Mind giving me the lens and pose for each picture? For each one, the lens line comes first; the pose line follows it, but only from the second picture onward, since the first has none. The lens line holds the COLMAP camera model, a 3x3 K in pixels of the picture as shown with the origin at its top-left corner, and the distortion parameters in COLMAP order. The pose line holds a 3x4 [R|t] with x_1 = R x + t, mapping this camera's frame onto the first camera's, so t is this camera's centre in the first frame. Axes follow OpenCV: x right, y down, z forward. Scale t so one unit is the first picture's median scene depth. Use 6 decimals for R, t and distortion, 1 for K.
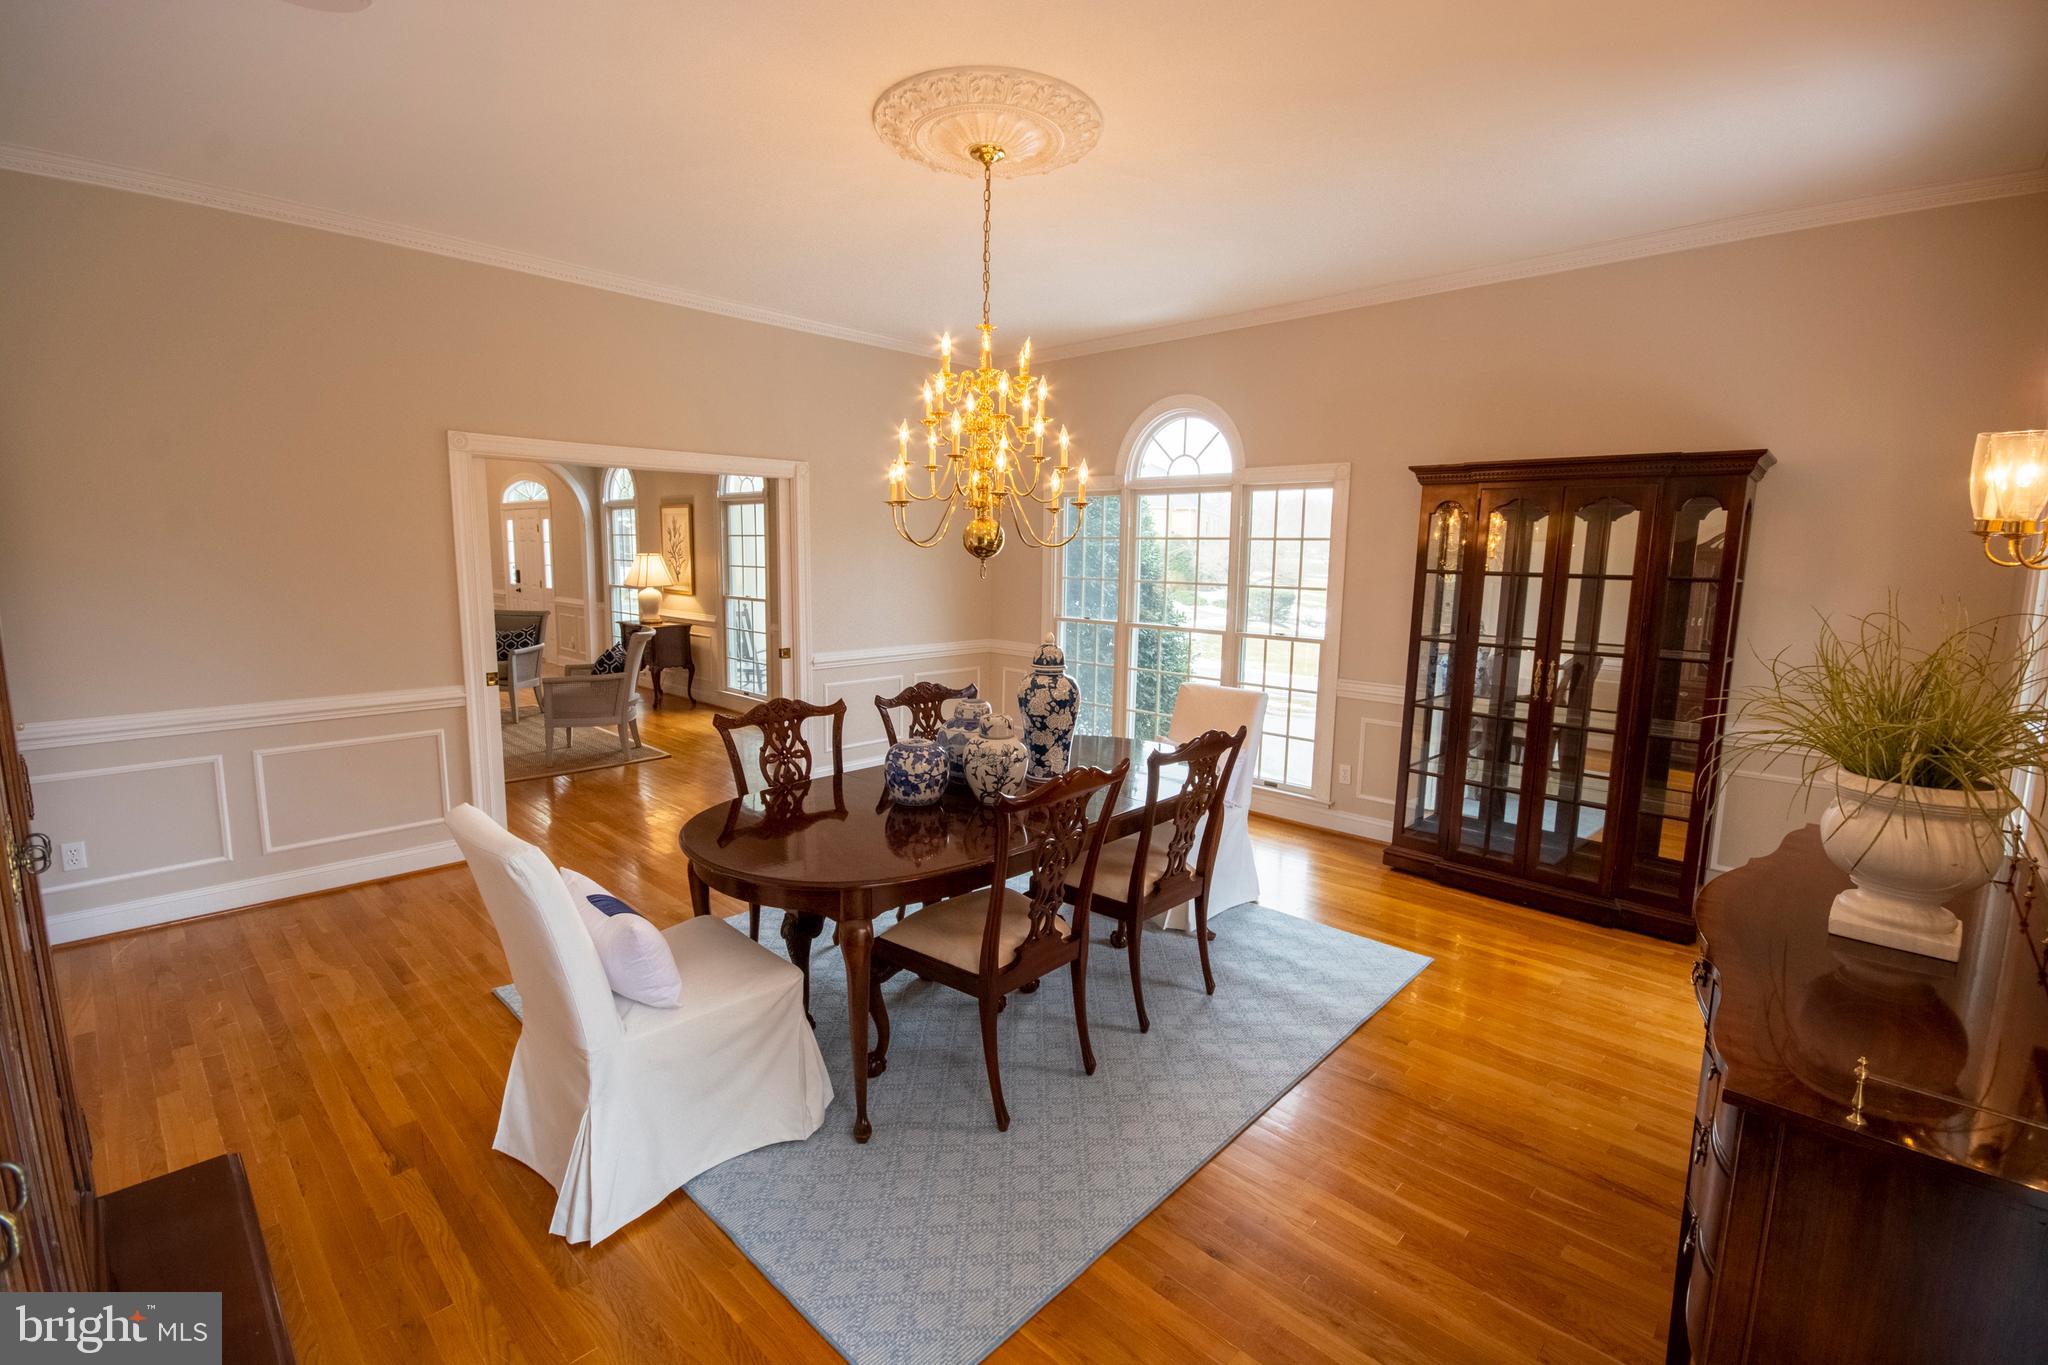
lens RADIAL K [[909.7, 0, 1025.9], [0, 909.7, 697.7], [0, 0, 1]] dist [-0.000697, -0.004914]
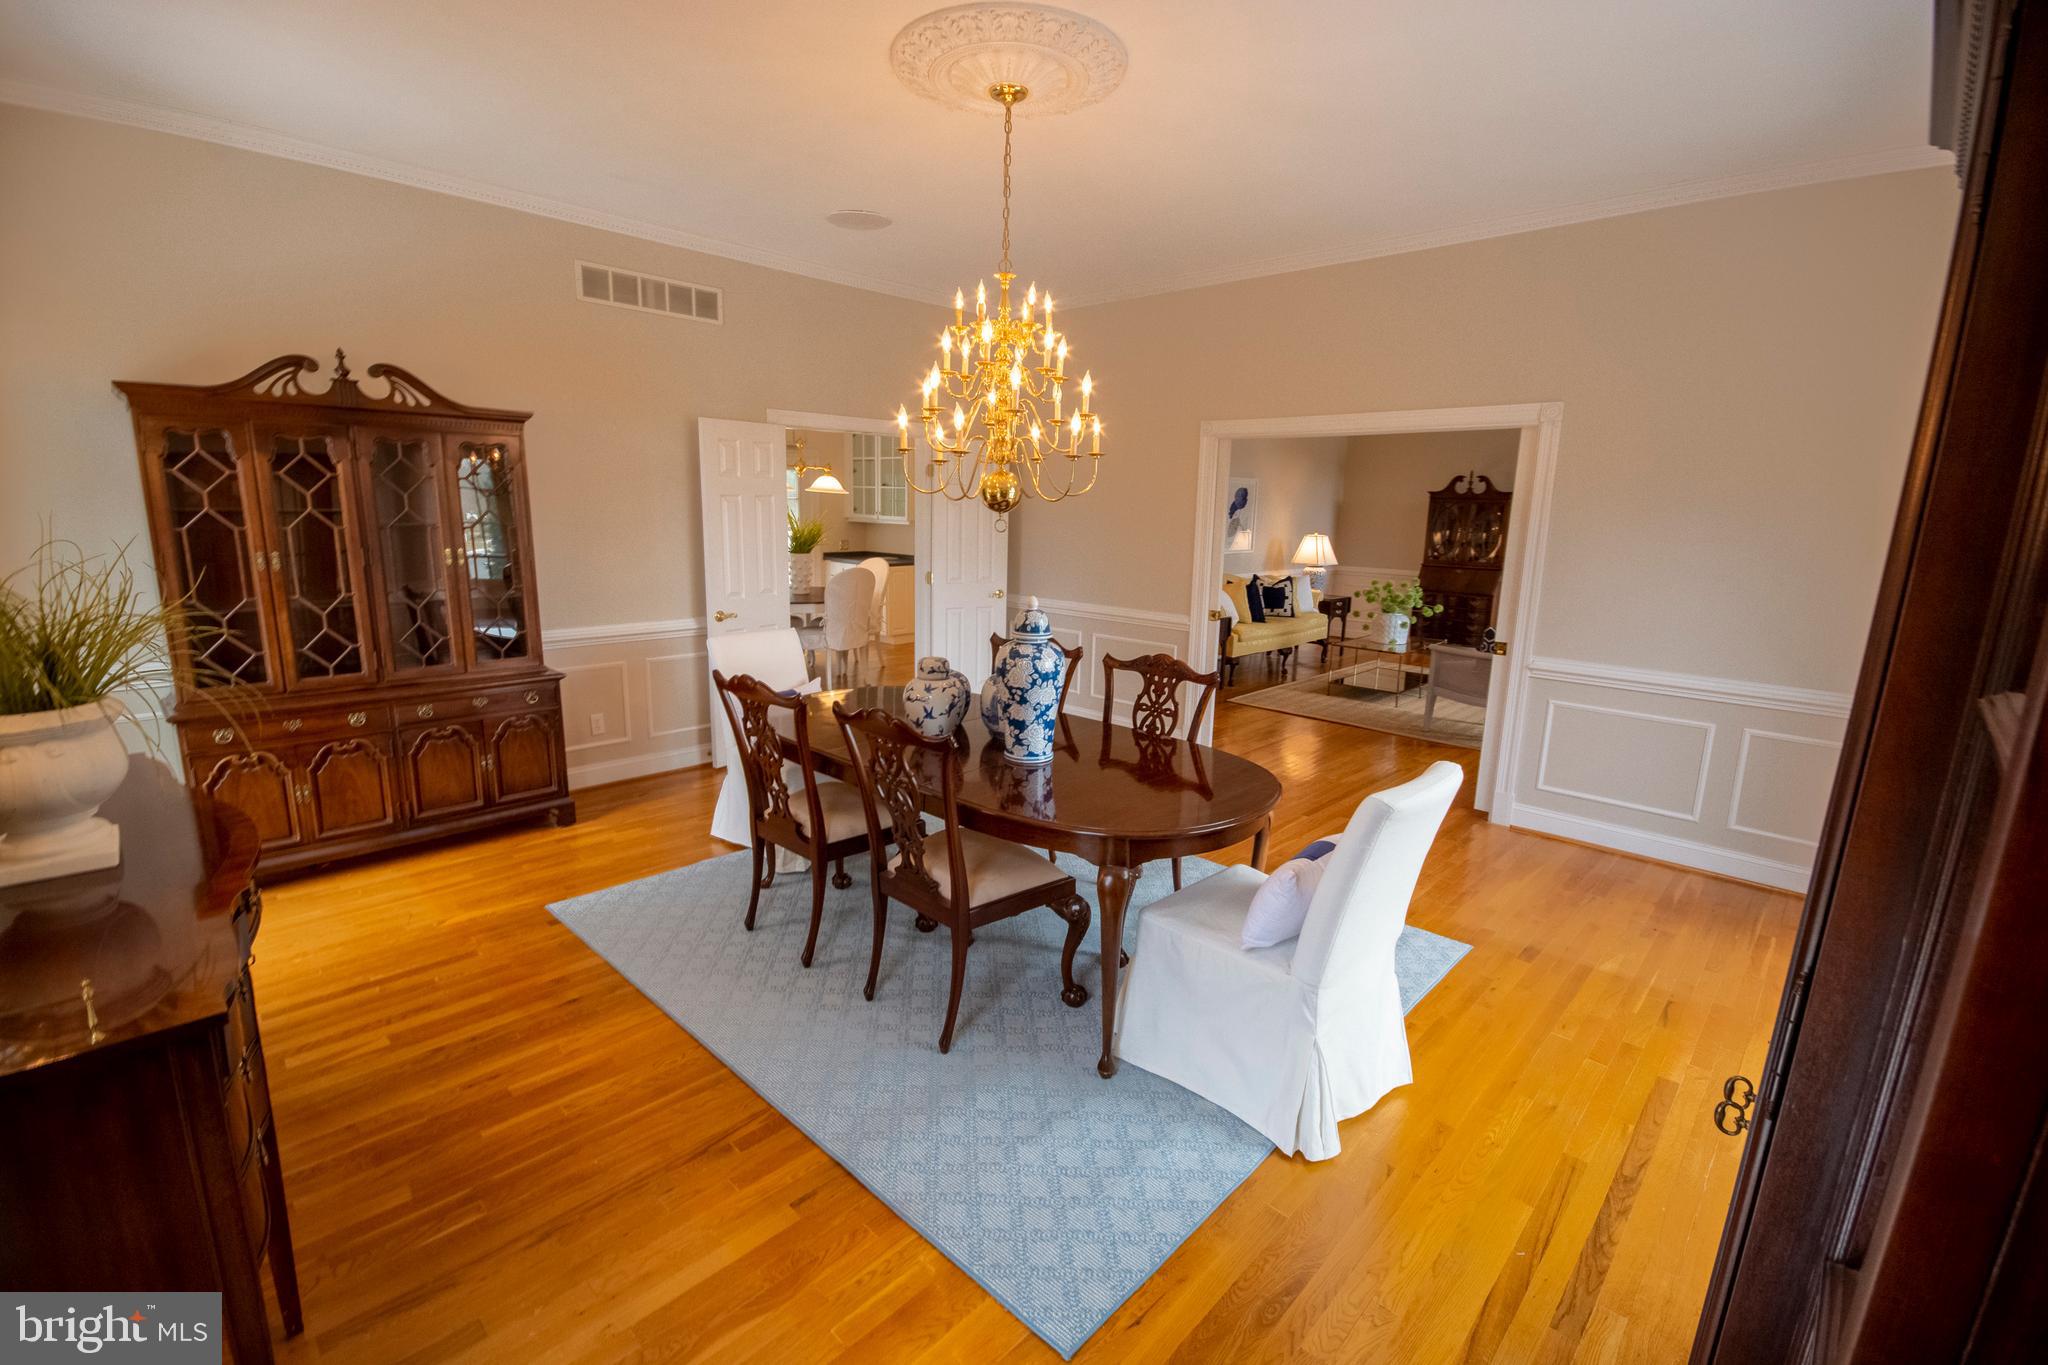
lens RADIAL K [[909.7, 0, 1012.7], [0, 909.7, 672.0], [0, 0, 1]] dist [-0.000697, -0.004914]
pose [[-0.031310, 0.156379, -0.987201, 0.814112], [-0.169873, 0.972483, 0.159435, -0.123599], [0.984968, 0.172691, -0.003884, 0.863563]]
